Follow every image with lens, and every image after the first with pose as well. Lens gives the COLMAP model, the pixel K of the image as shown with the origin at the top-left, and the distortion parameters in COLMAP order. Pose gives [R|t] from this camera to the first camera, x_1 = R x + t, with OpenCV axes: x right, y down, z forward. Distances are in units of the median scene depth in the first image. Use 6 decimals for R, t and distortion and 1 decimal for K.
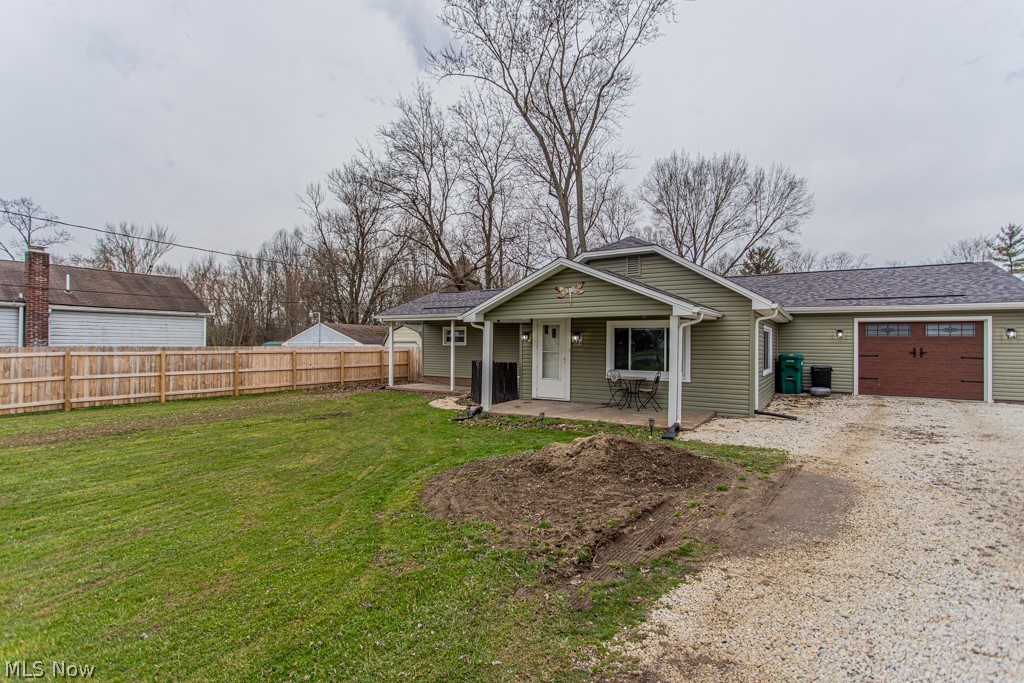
lens RADIAL K [[515.0, 0, 497.7], [0, 515.0, 343.1], [0, 0, 1]] dist [0.004535, 0.001291]
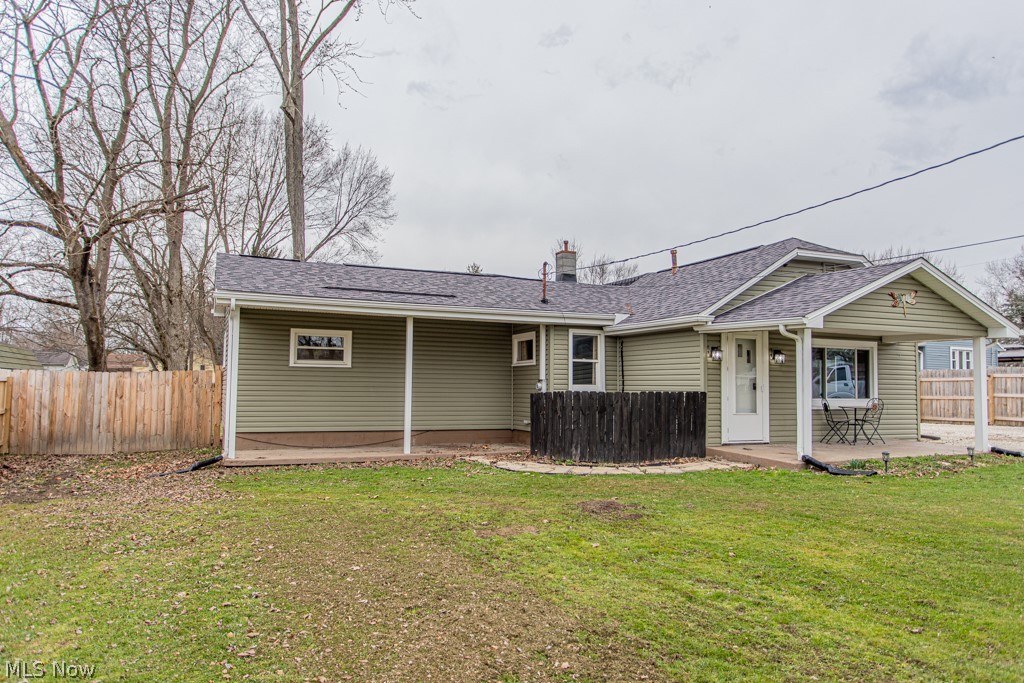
lens RADIAL K [[737.7, 0, 512.0], [0, 737.7, 341.5], [0, 0, 1]] dist [0.001219, 0.000189]
pose [[0.519166, 0.051226, 0.853137, -0.945543], [-0.008717, 0.998468, -0.054648, 0.027774], [-0.854629, 0.020935, 0.518817, 0.744128]]
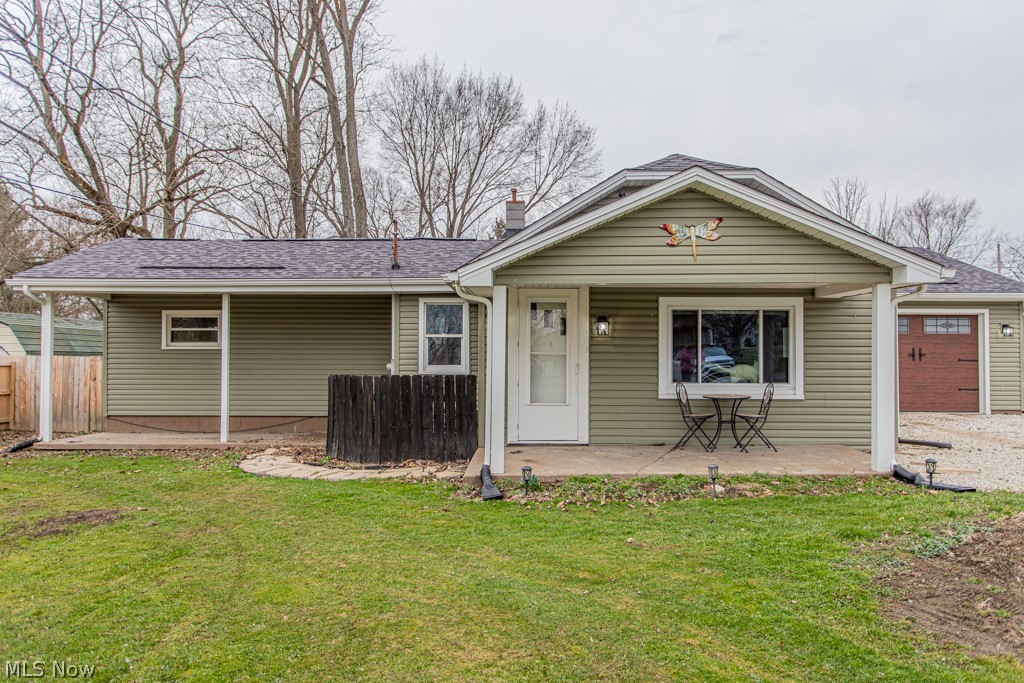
lens RADIAL K [[801.6, 0, 512.0], [0, 801.6, 341.5], [0, 0, 1]] dist [0.020950, 0.001692]
pose [[0.843429, 0.006722, 0.537198, -0.371461], [0.003736, 0.999824, -0.018376, 0.020023], [-0.537228, 0.017506, 0.843256, 0.324141]]
